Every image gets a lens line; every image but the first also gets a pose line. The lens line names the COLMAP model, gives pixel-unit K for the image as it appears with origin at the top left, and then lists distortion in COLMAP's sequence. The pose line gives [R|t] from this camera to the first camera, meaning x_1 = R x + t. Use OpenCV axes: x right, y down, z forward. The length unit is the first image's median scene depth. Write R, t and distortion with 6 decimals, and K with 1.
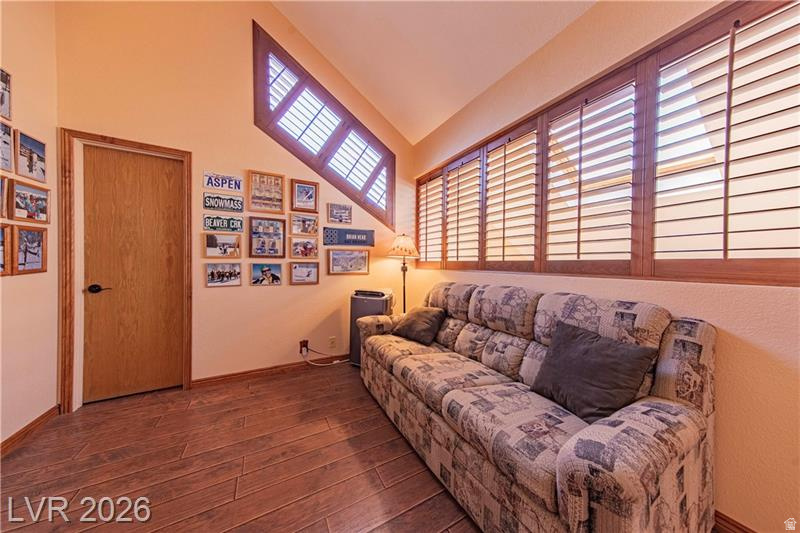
lens RADIAL K [[254.5, 0, 401.2], [0, 254.5, 260.5], [0, 0, 1]] dist [0.010425, -0.000003]
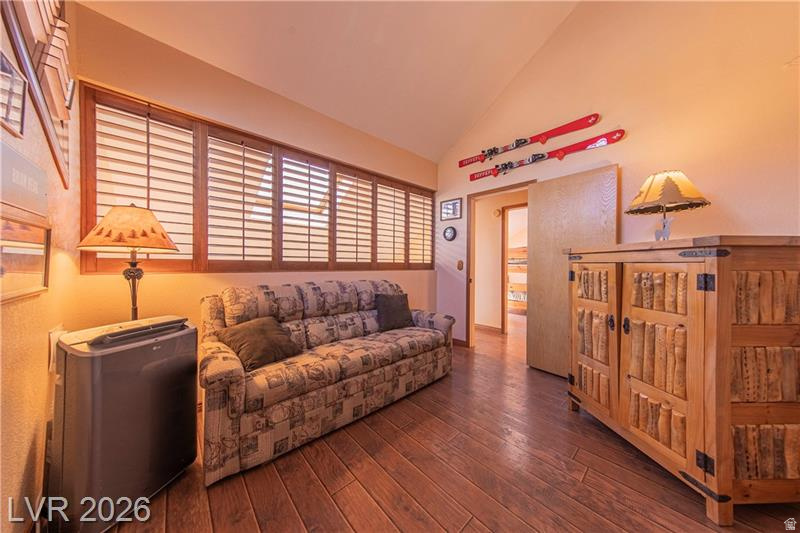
lens RADIAL K [[254.5, 0, 398.9], [0, 254.5, 266.9], [0, 0, 1]] dist [0.010425, -0.000003]
pose [[-0.245819, -0.013176, 0.969226, -0.980825], [-0.015063, 0.999839, 0.009772, 0.009773], [-0.969199, -0.012198, -0.245978, 1.002038]]
